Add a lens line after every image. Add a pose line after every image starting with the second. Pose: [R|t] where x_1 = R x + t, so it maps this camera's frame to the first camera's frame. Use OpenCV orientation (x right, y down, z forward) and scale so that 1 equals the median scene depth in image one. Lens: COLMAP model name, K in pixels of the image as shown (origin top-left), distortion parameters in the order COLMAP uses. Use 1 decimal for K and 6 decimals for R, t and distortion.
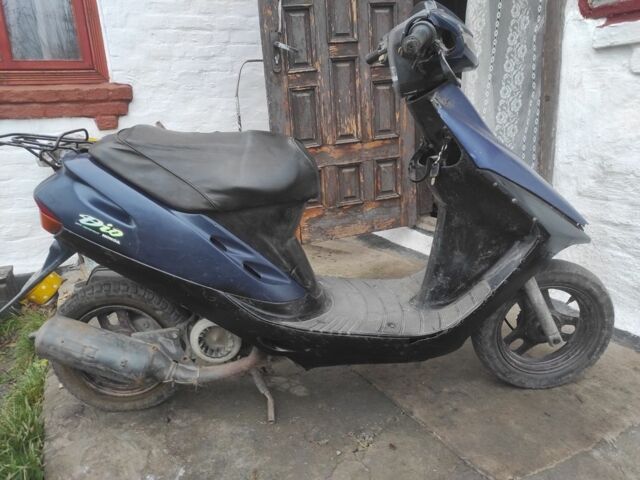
lens RADIAL K [[473.2, 0, 316.9], [0, 473.2, 239.2], [0, 0, 1]] dist [0.069048, -0.059850]
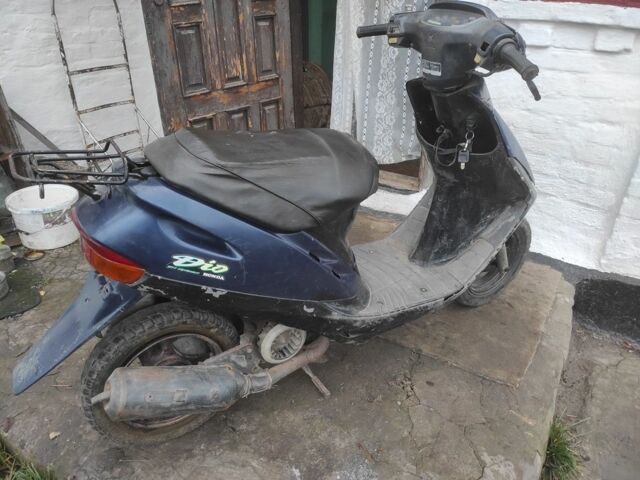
lens RADIAL K [[473.2, 0, 316.9], [0, 473.2, 239.2], [0, 0, 1]] dist [0.069048, -0.059850]
pose [[0.867061, -0.179039, 0.464921, -0.548998], [0.081054, 0.971457, 0.222940, -0.205358], [-0.491565, -0.155619, 0.856824, 0.137056]]
